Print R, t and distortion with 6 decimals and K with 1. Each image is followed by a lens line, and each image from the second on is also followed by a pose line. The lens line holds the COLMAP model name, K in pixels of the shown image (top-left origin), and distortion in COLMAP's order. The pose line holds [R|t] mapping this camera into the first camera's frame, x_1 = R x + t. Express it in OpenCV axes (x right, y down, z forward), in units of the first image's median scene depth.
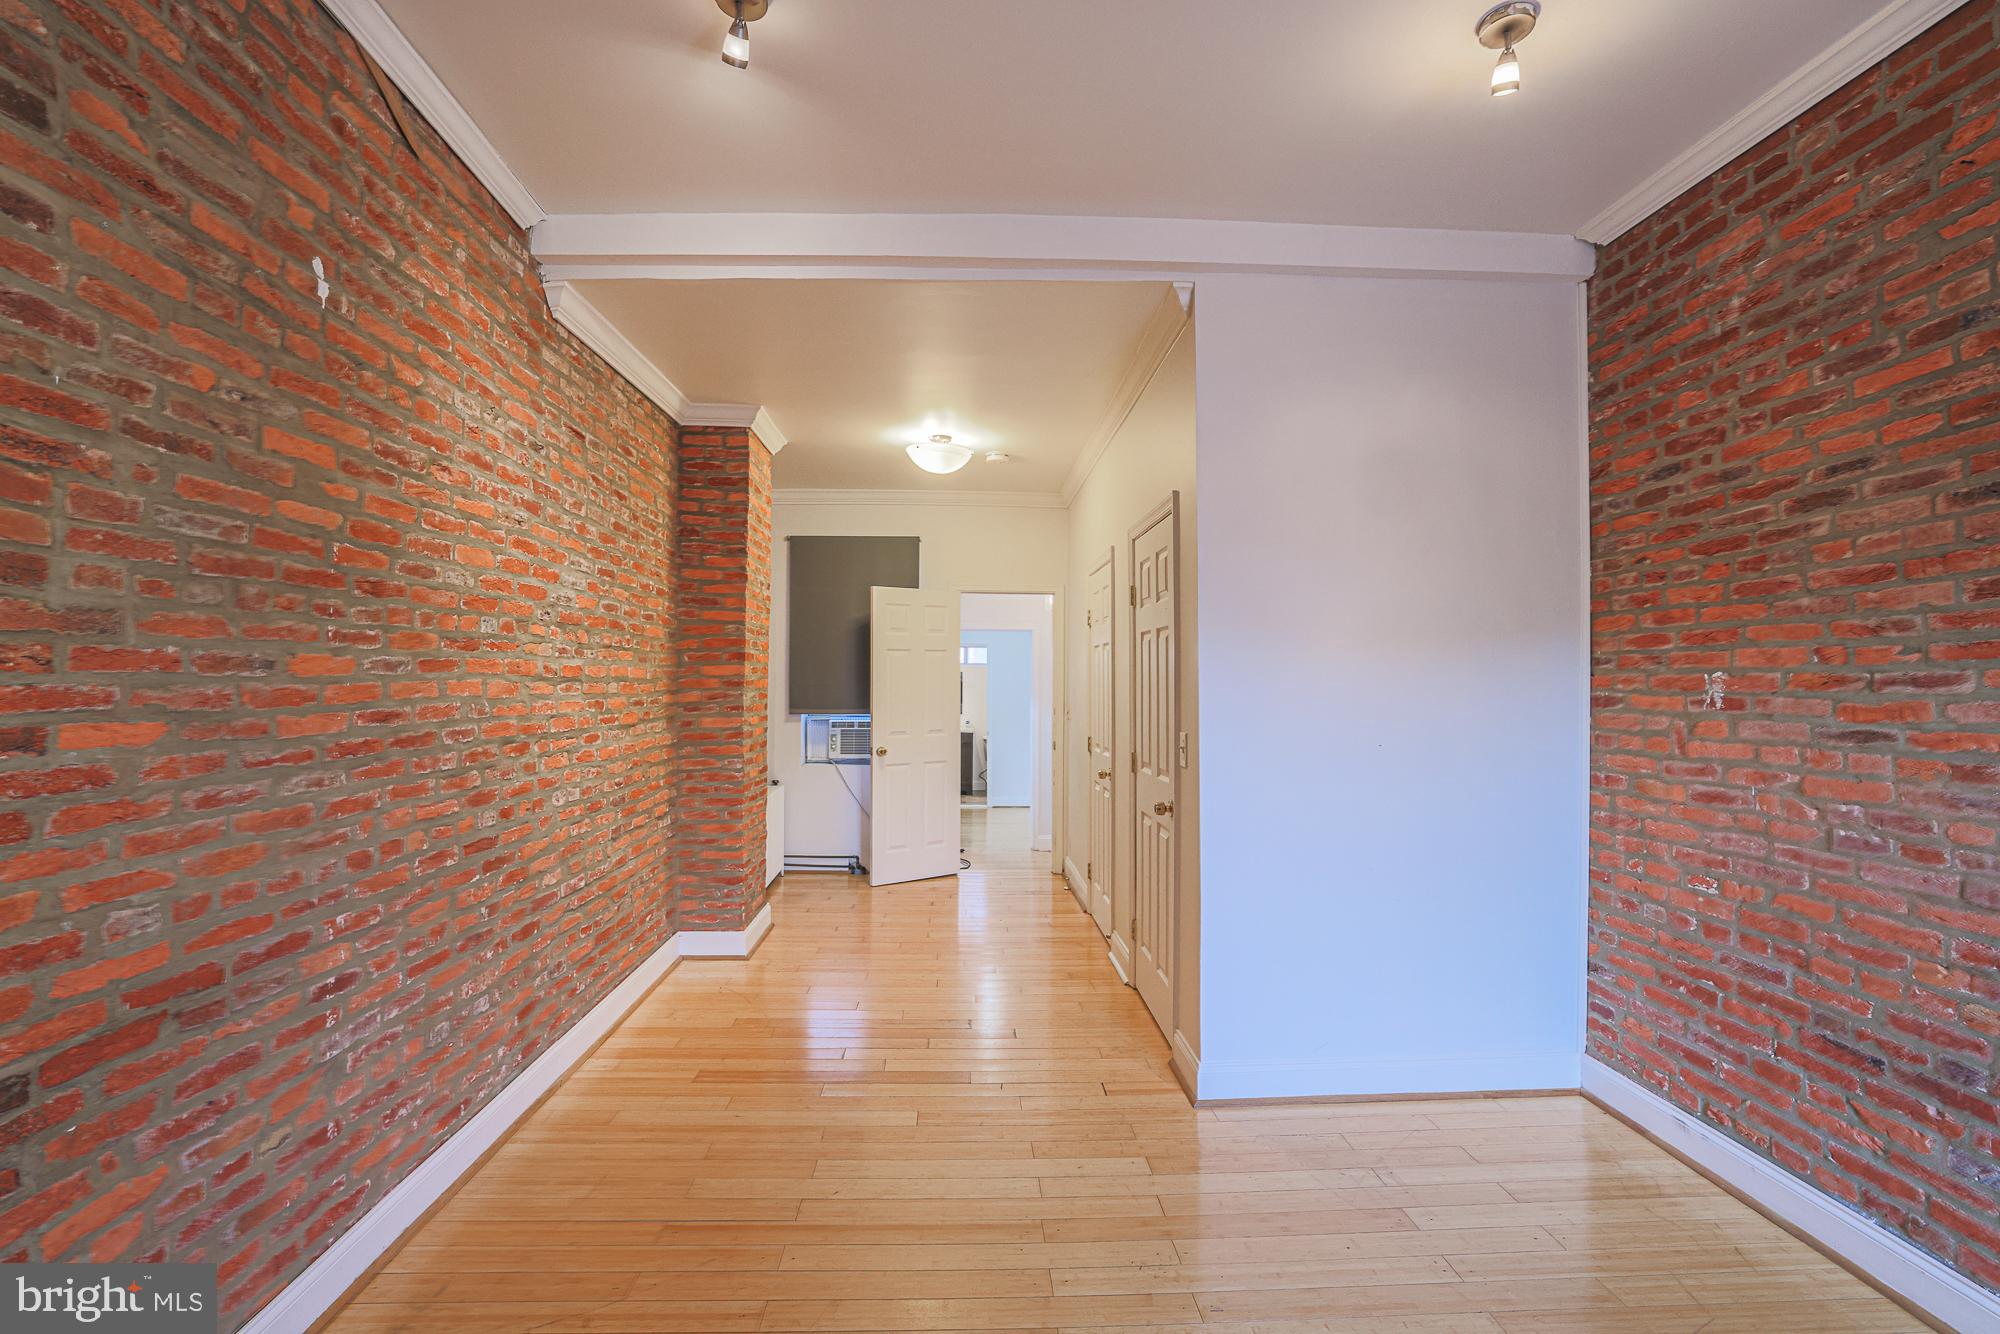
lens RADIAL K [[874.5, 0, 993.8], [0, 874.5, 659.3], [0, 0, 1]] dist [-0.028683, 0.012659]
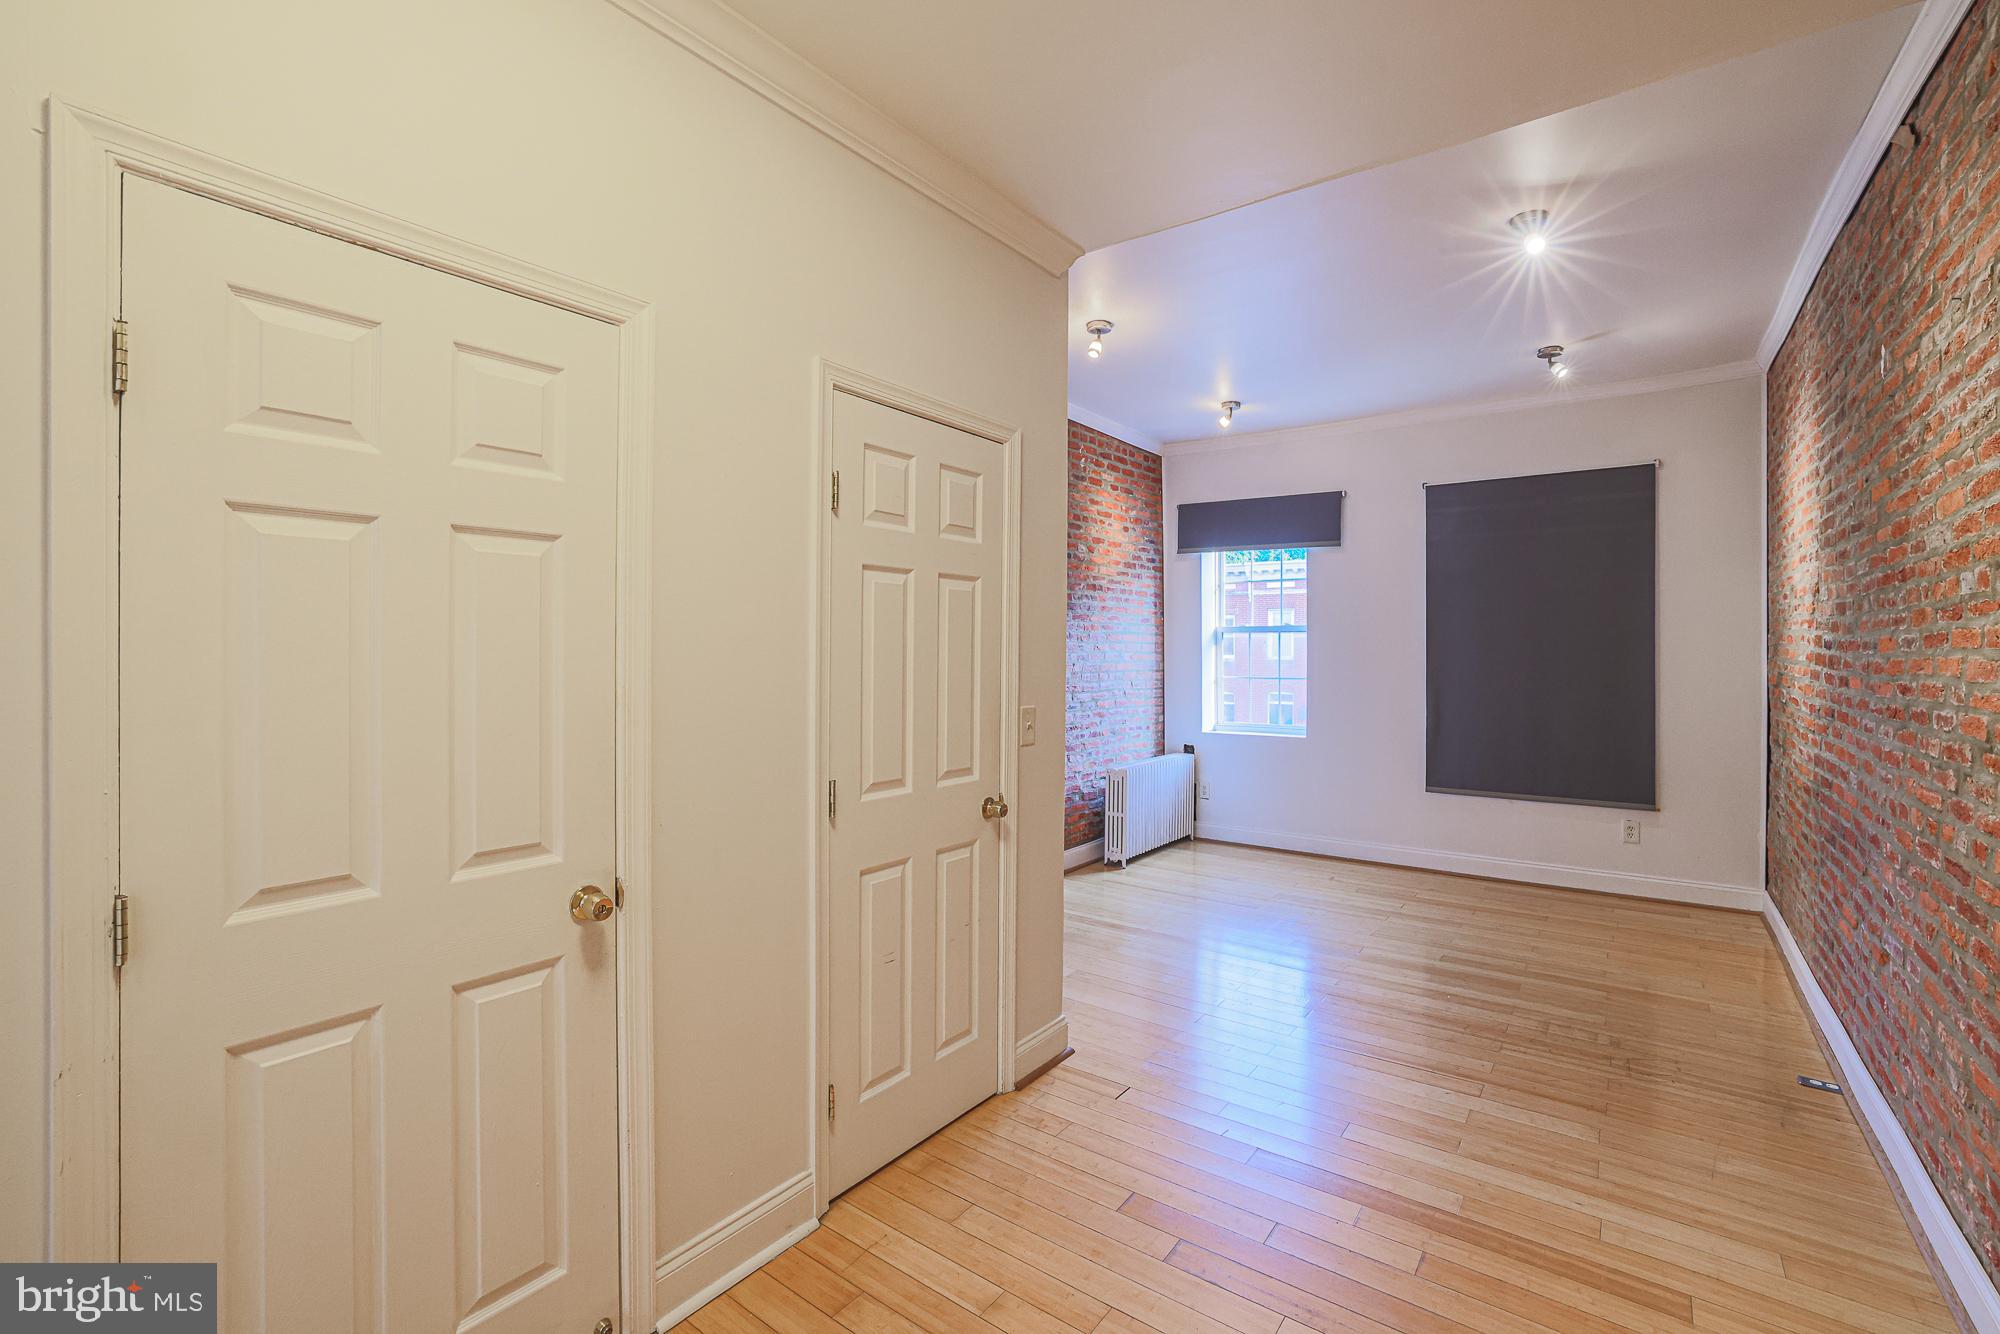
lens RADIAL K [[874.5, 0, 993.8], [0, 874.5, 659.3], [0, 0, 1]] dist [-0.028683, 0.012659]
pose [[-0.780783, -0.016600, 0.624582, -0.458930], [-0.026247, 0.999636, -0.006243, 0.063257], [-0.624251, -0.021268, -0.780934, 2.501011]]
